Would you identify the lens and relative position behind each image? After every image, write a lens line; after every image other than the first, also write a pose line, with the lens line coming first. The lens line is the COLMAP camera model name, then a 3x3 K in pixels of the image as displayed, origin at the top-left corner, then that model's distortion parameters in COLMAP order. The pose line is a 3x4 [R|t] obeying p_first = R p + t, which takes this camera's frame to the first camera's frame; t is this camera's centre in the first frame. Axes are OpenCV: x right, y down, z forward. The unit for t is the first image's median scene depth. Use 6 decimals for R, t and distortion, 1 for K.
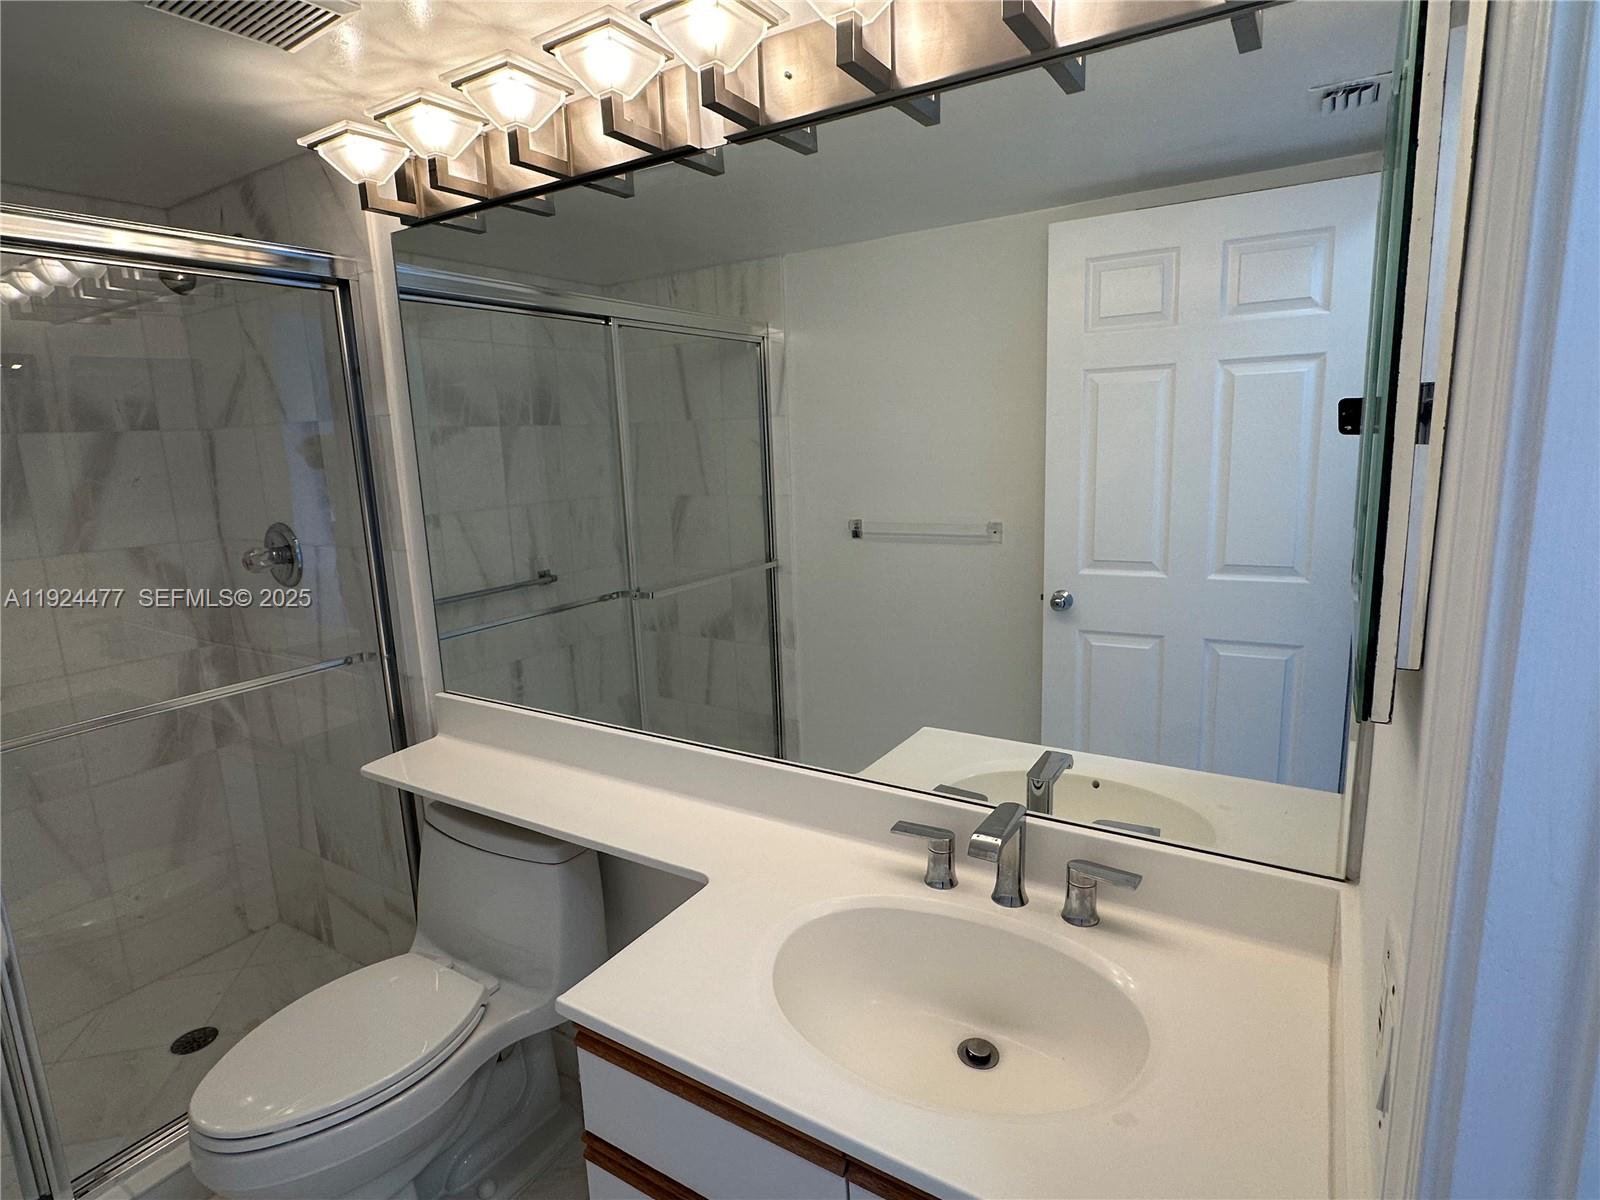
lens RADIAL K [[857.8, 0, 800.0], [0, 857.8, 600.0], [0, 0, 1]] dist [-0.000502, -0.002625]
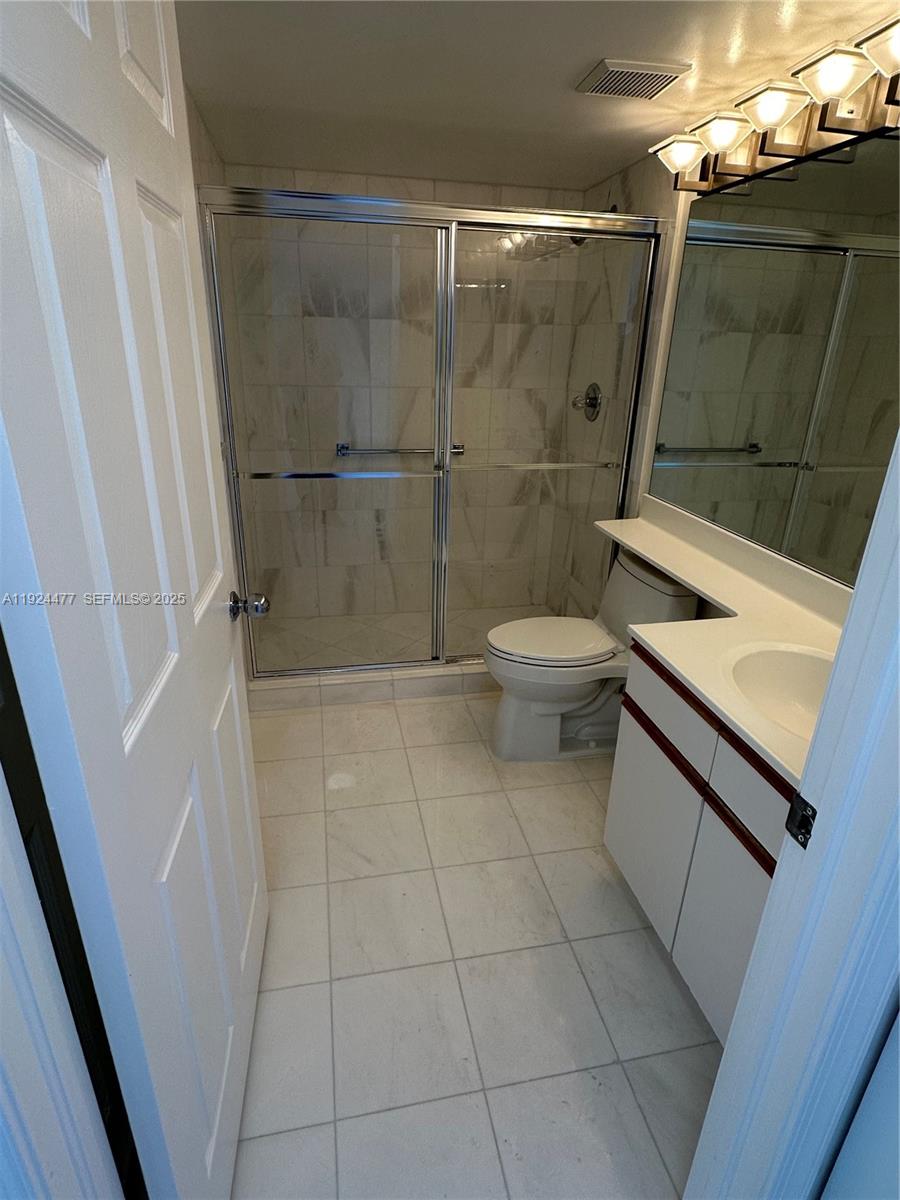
lens RADIAL K [[643.3, 0, 450.0], [0, 643.3, 600.0], [0, 0, 1]] dist [-0.000502, -0.002625]
pose [[0.693817, 0.318435, -0.645923, 0.198382], [-0.188531, 0.945962, 0.263841, 0.042331], [0.695035, -0.061280, 0.716360, -0.199144]]
